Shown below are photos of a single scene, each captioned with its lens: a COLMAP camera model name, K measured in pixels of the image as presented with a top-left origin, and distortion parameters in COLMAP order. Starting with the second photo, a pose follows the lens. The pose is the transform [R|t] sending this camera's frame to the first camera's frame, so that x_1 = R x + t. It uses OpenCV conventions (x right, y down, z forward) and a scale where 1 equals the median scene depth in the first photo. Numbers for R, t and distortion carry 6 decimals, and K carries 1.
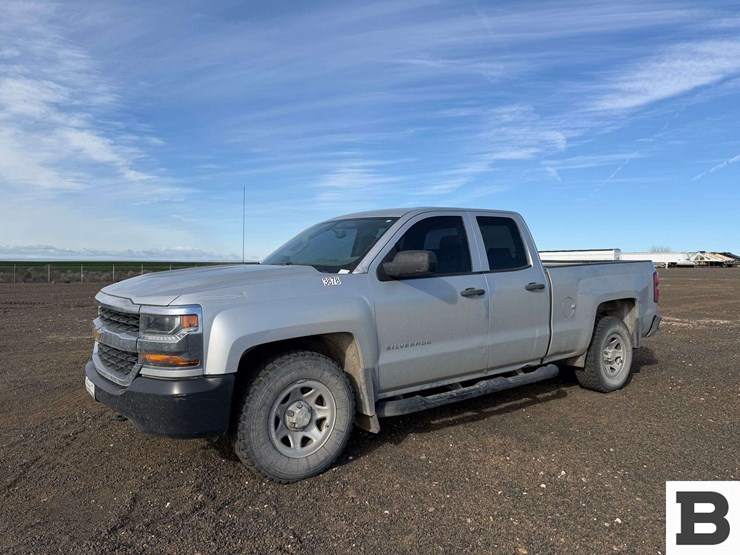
lens RADIAL K [[543.0, 0, 370.0], [0, 543.0, 277.5], [0, 0, 1]] dist [-0.010702, -0.008903]
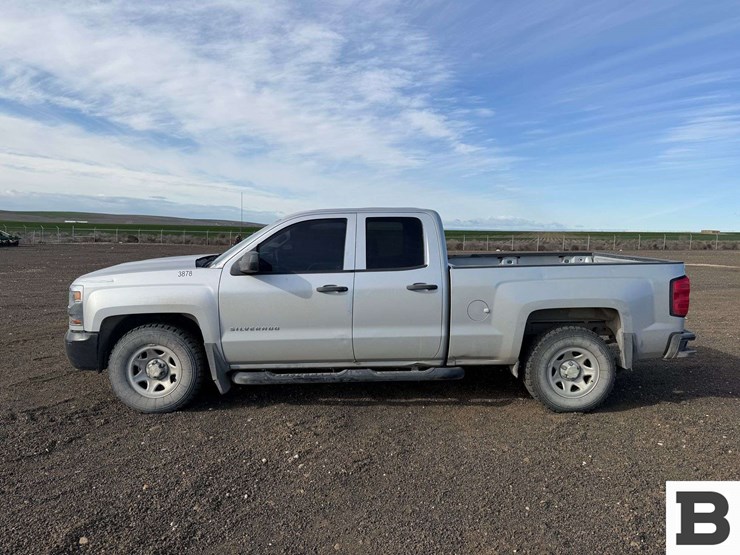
lens RADIAL K [[539.2, 0, 368.3], [0, 539.2, 302.0], [0, 0, 1]] dist [0.071994, -0.073958]
pose [[0.803963, 0.085666, -0.588476, 0.145657], [-0.023002, 0.993309, 0.113172, -0.011719], [0.594234, -0.077450, 0.800555, 0.027195]]
